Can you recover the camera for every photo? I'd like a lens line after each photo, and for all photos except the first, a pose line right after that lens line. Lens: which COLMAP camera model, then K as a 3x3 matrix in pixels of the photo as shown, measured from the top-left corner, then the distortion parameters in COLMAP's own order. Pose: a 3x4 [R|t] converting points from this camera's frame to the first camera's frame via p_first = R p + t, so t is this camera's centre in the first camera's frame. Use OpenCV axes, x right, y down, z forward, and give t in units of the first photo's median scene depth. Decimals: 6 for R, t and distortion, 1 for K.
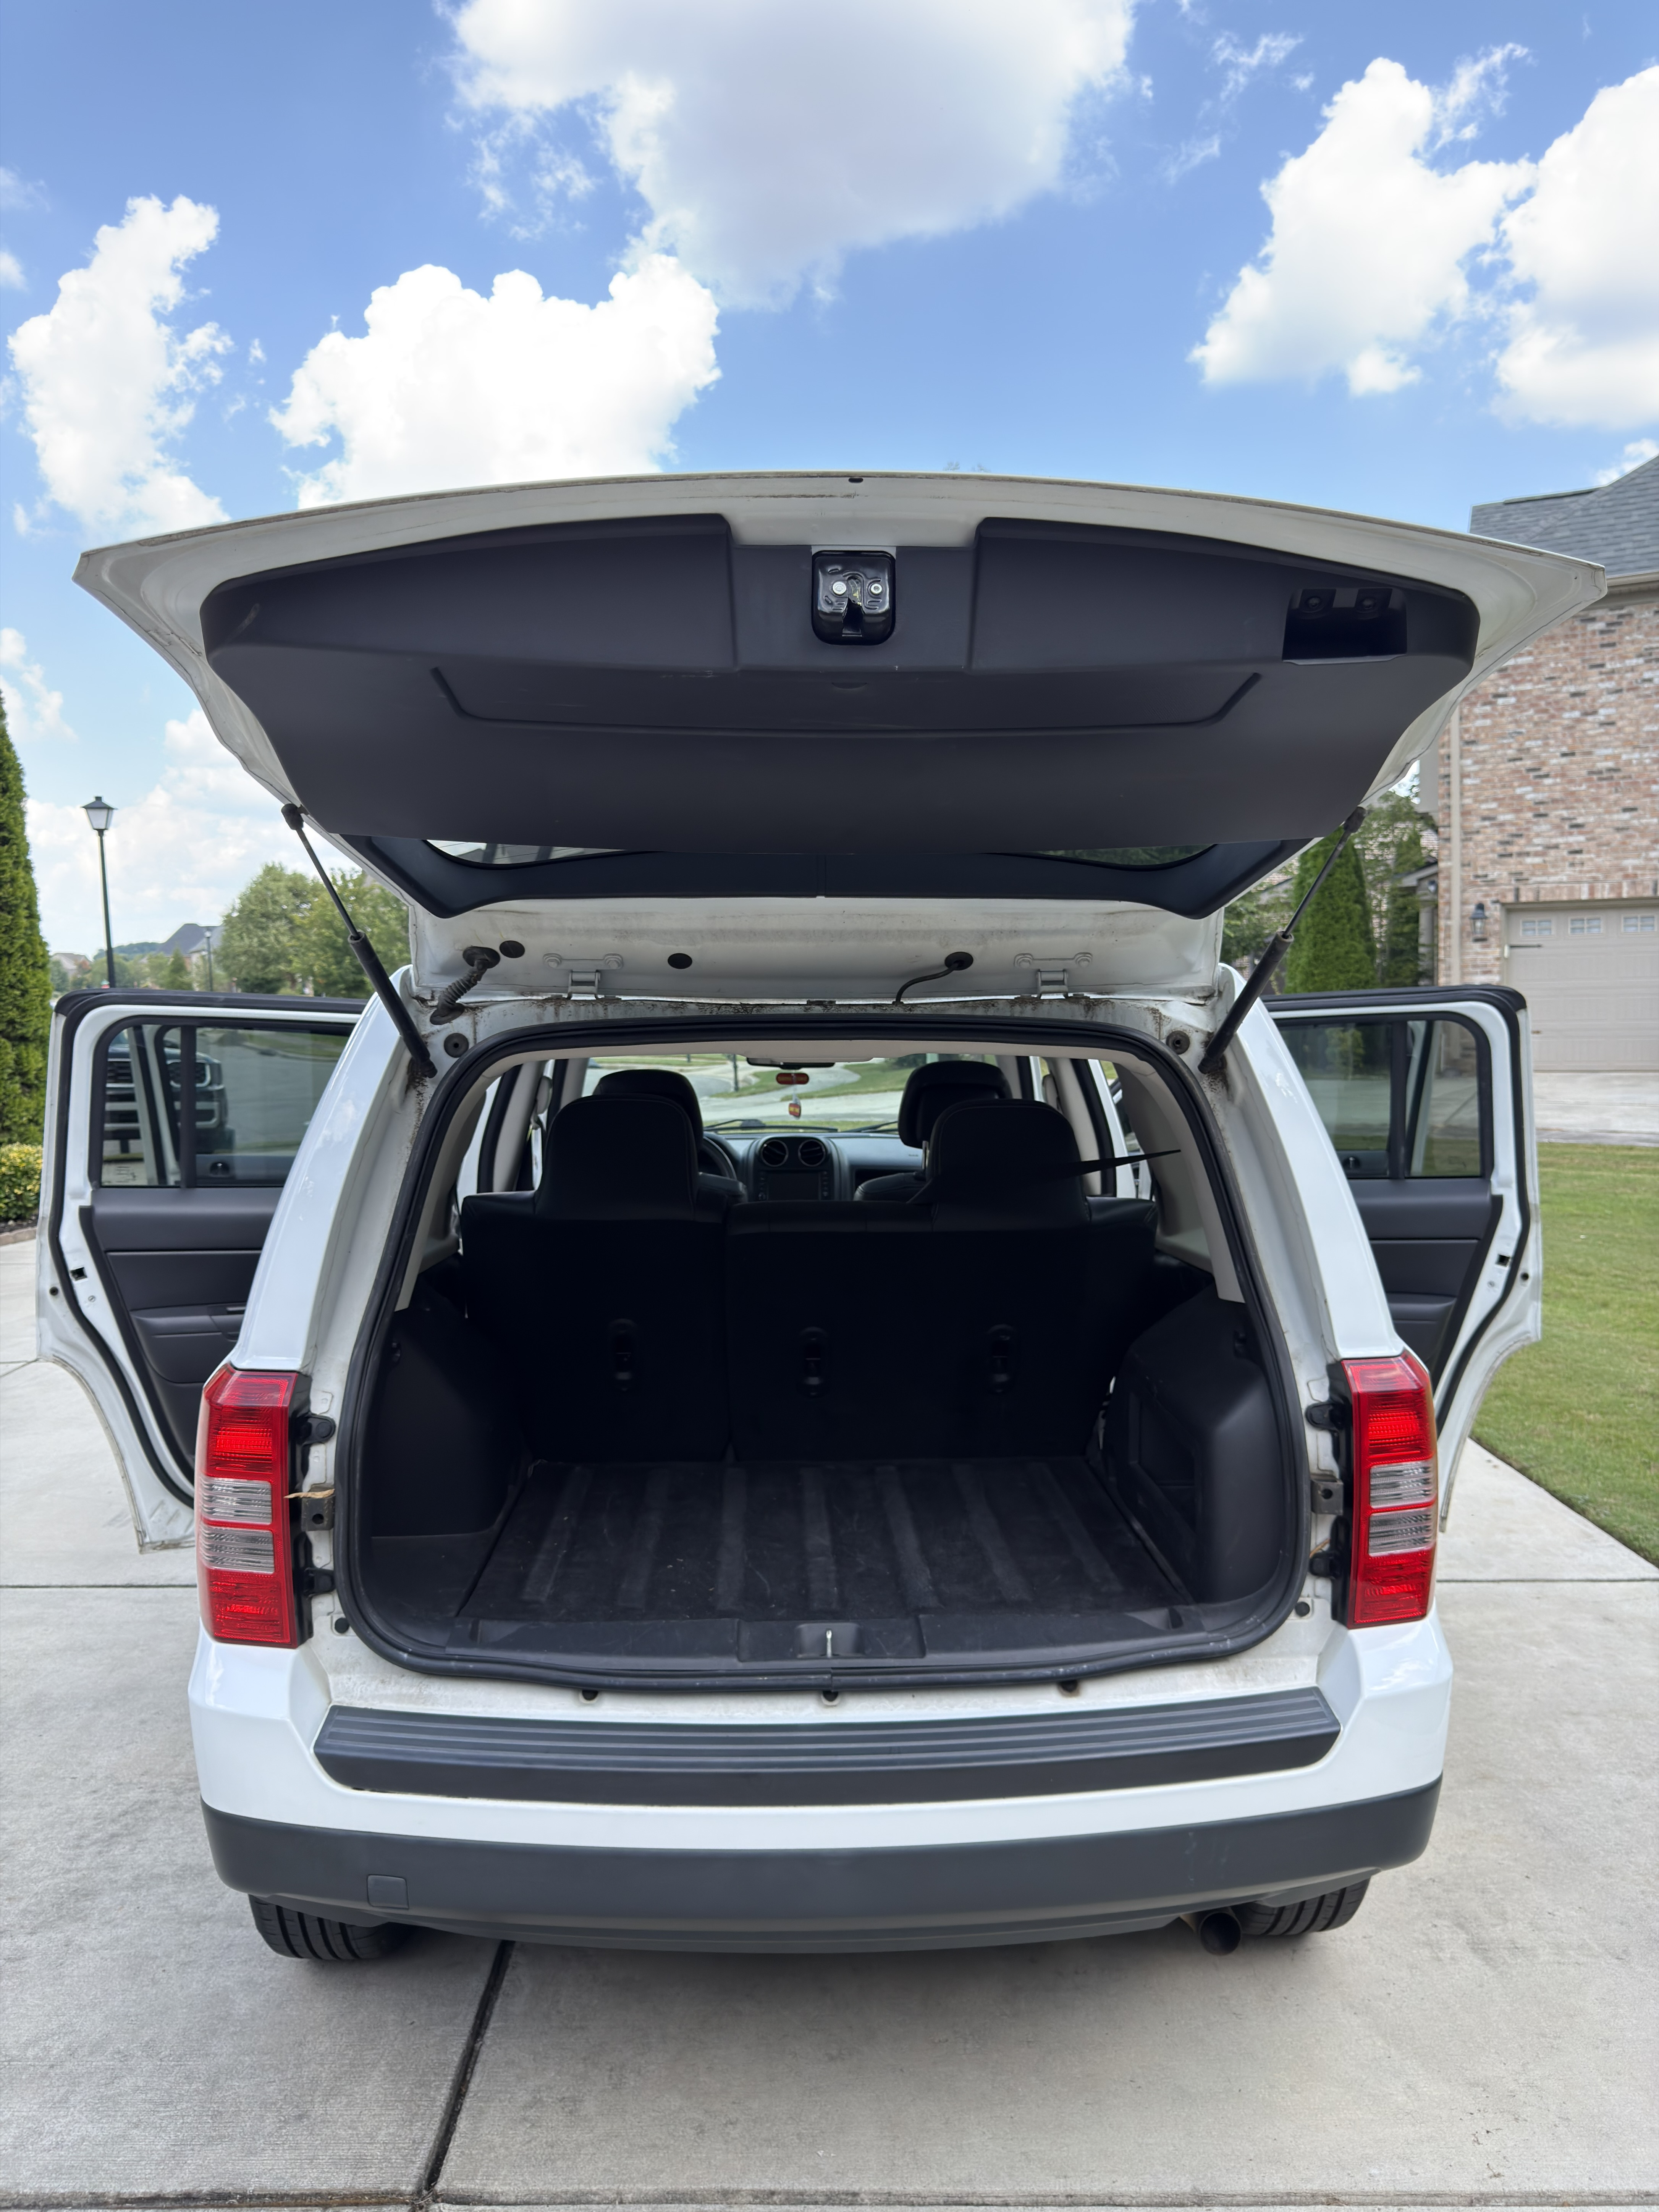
lens RADIAL K [[1576.4, 0, 825.0], [0, 1576.4, 1204.0], [0, 0, 1]] dist [0.018731, -0.026974]
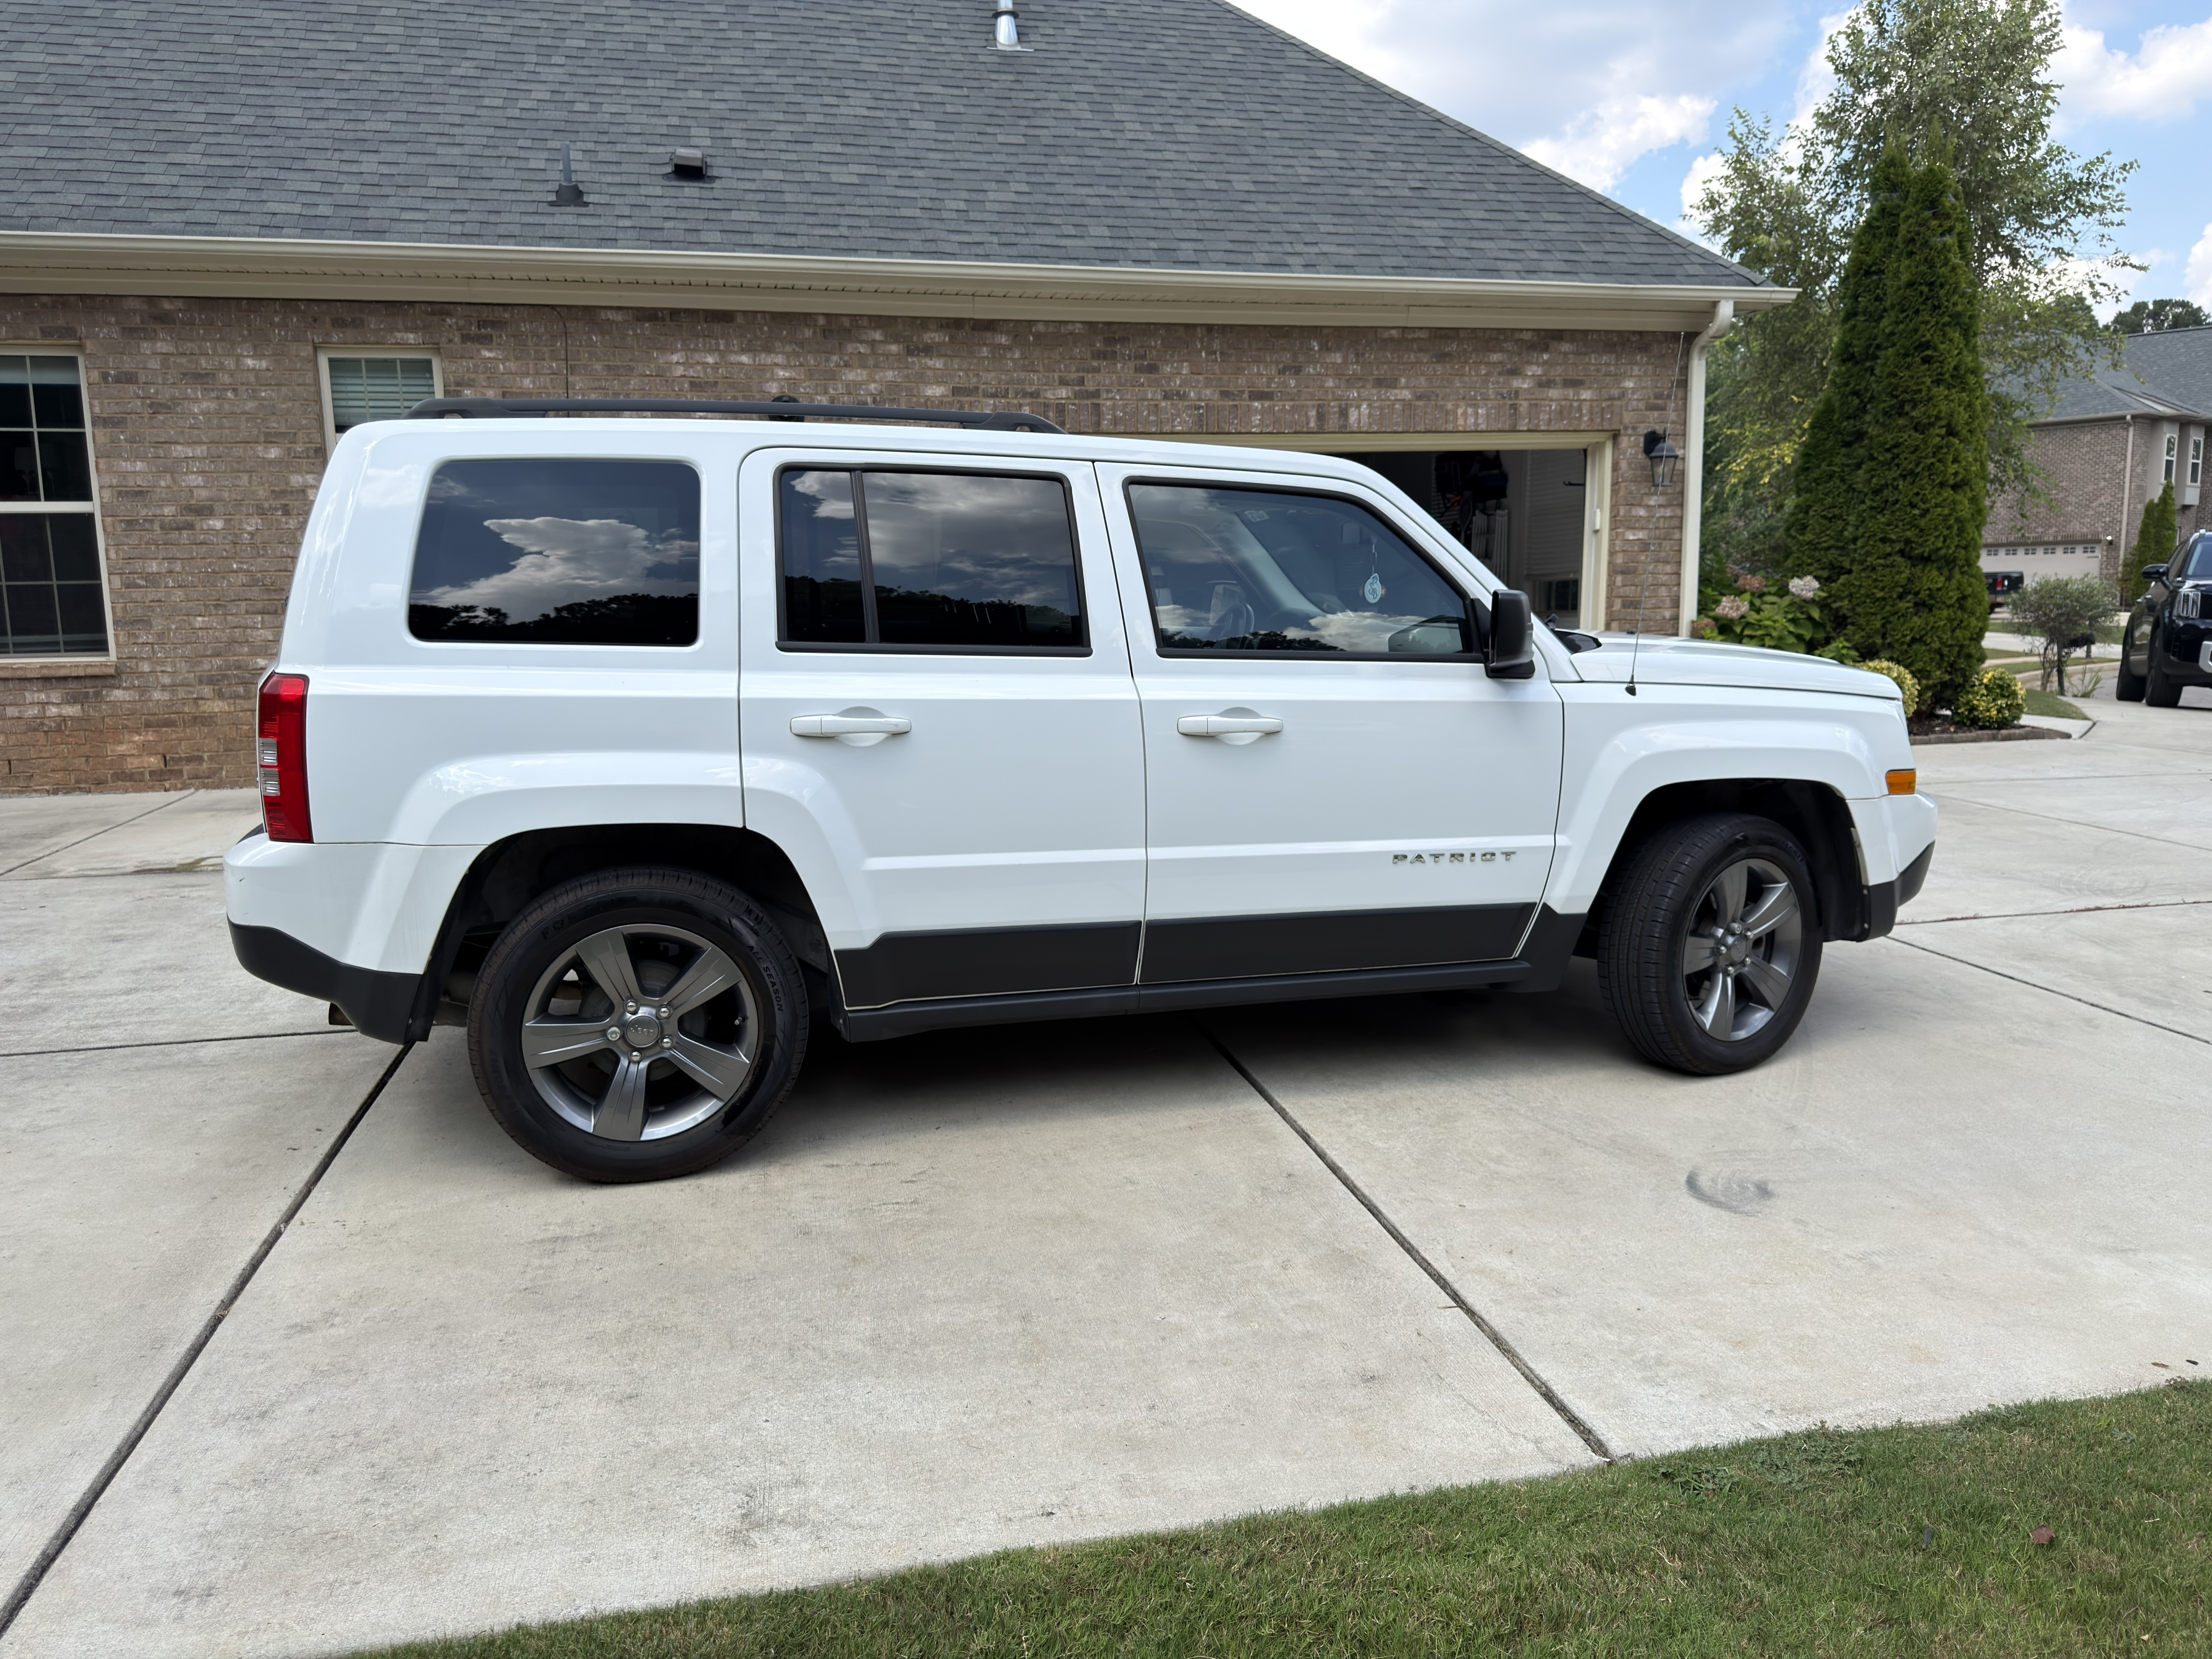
lens RADIAL K [[1576.4, 0, 1106.0], [0, 1576.4, 829.5], [0, 0, 1]] dist [0.018731, -0.026974]
pose [[0.205784, 0.166313, -0.964361, 0.179884], [-0.120794, 0.982233, 0.143619, -0.006819], [0.971114, 0.086935, 0.222217, 0.123211]]
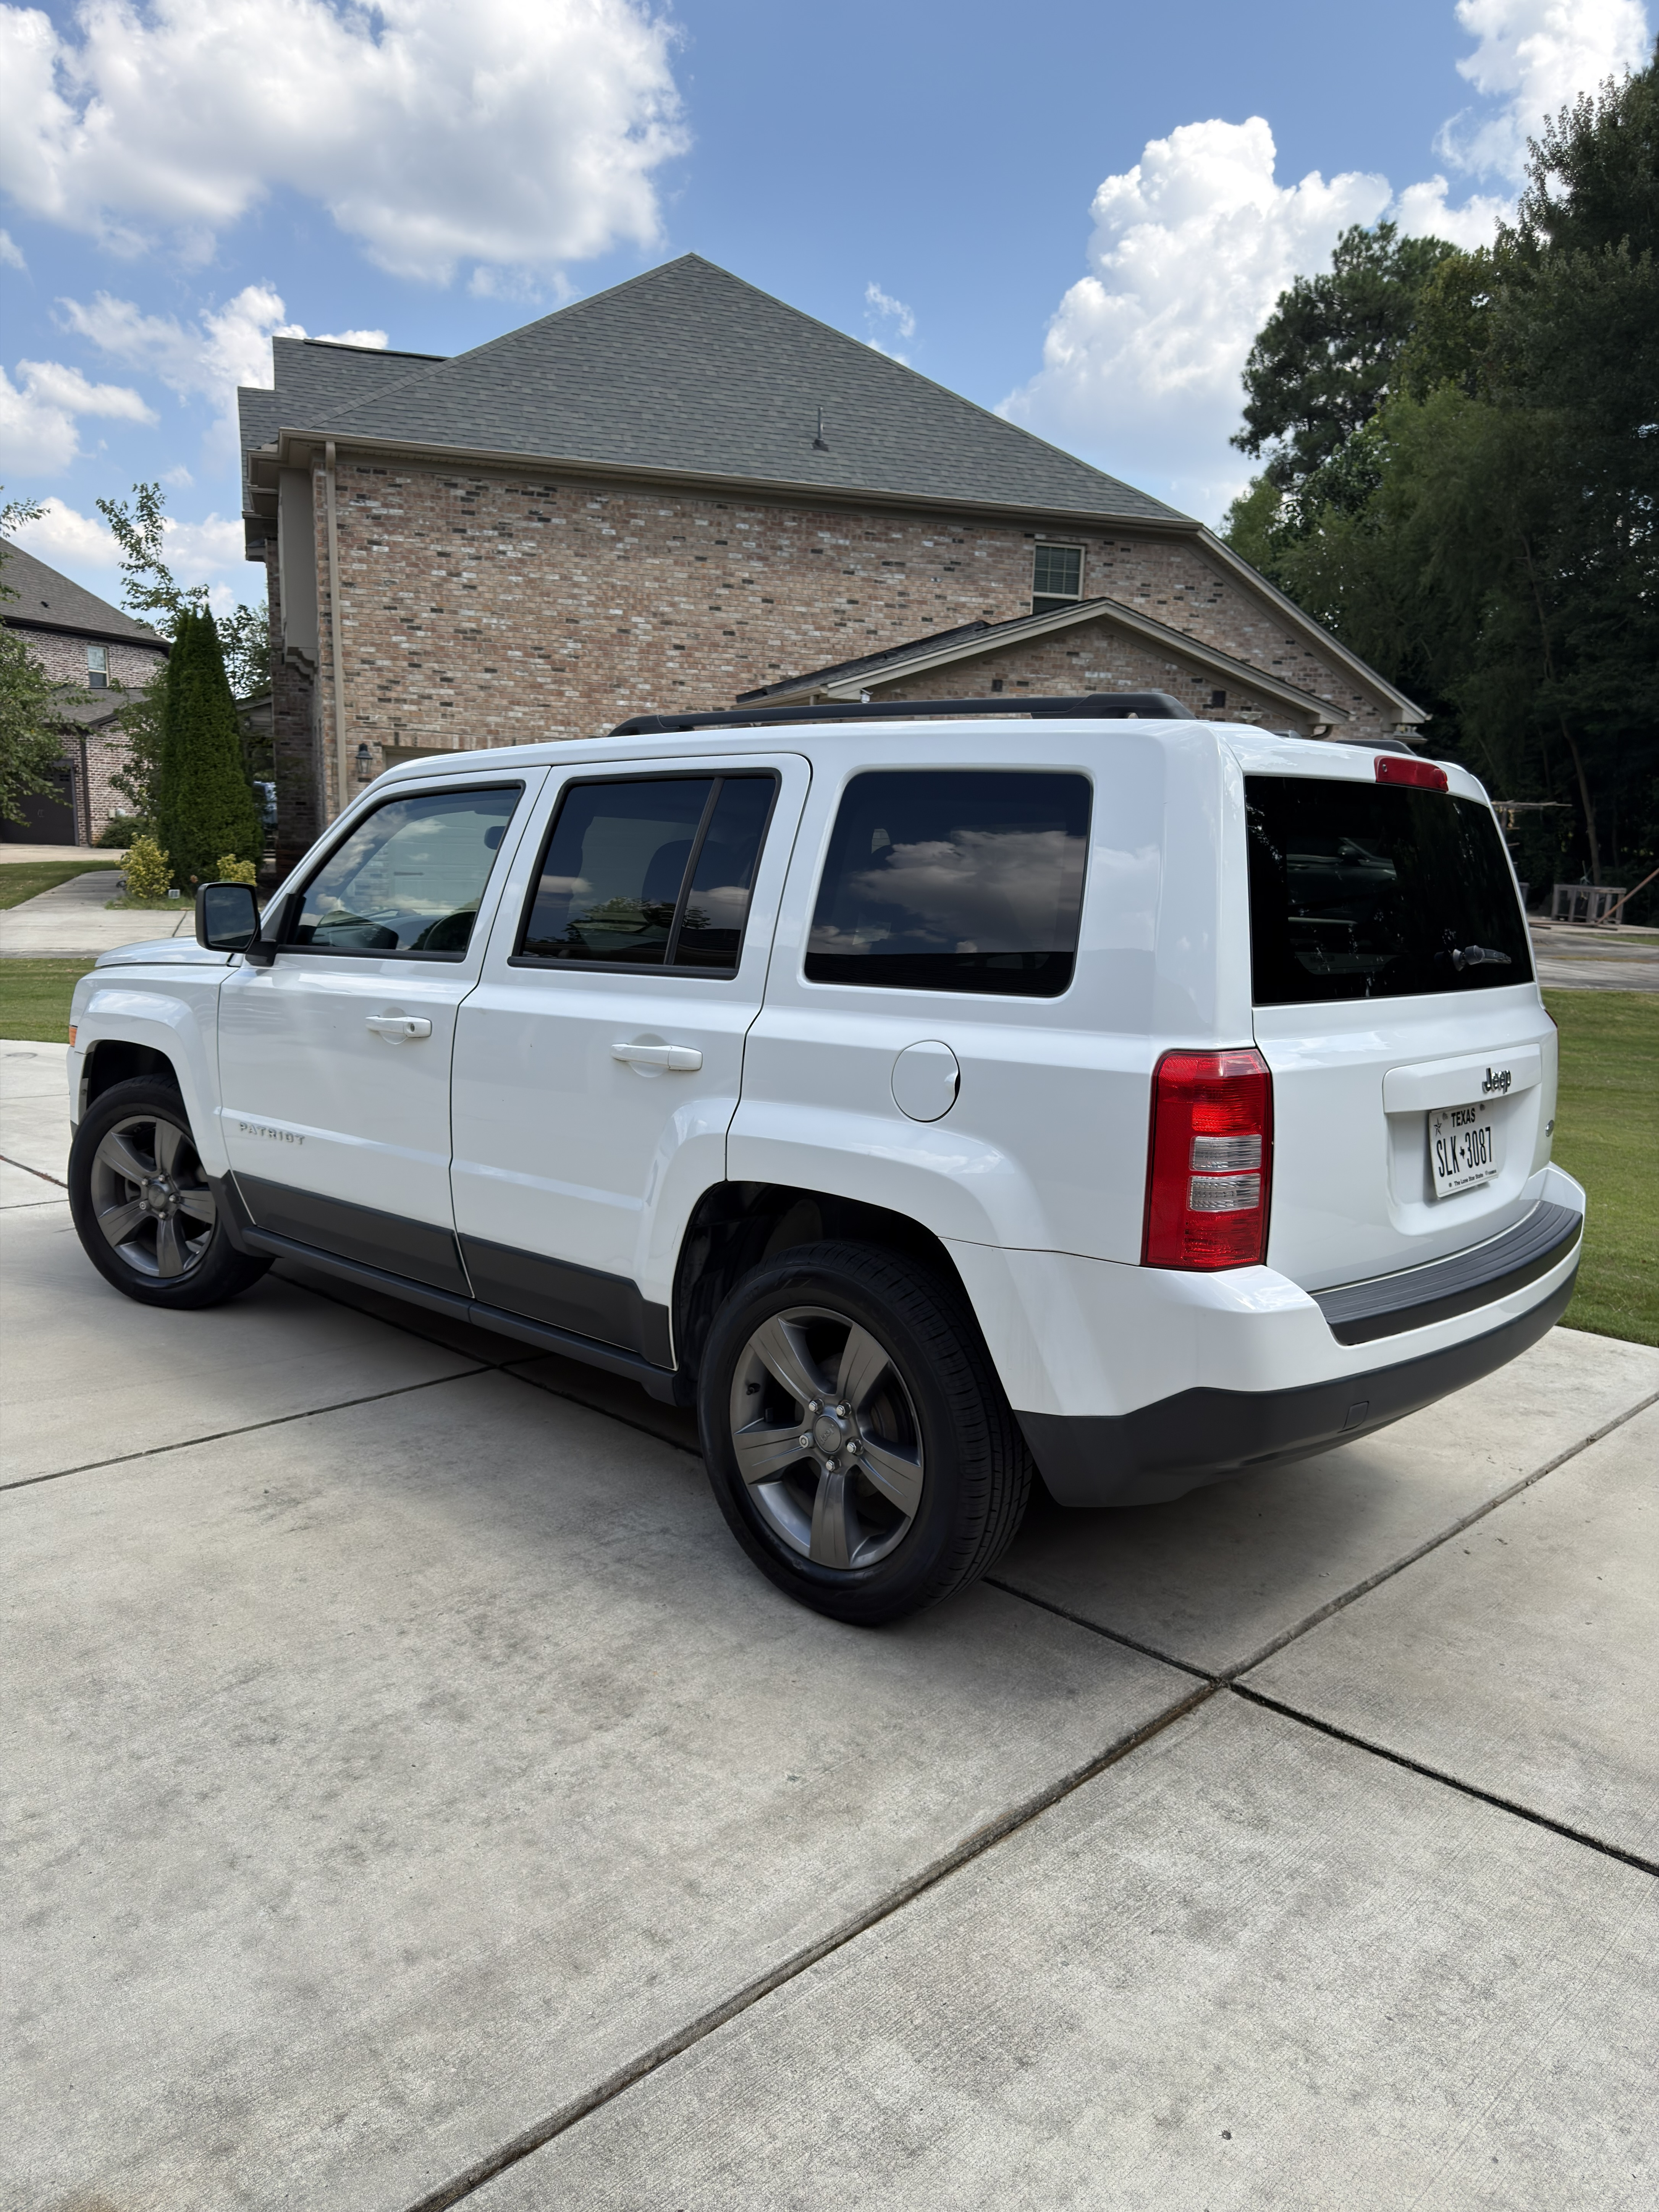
lens RADIAL K [[1497.6, 0, 873.4], [0, 1497.6, 1218.0], [0, 0, 1]] dist [0.071977, -0.114650]
pose [[0.698518, -0.133351, 0.703058, -0.111585], [0.052318, 0.989371, 0.135677, 0.004993], [-0.713678, -0.057990, 0.698070, 0.030048]]
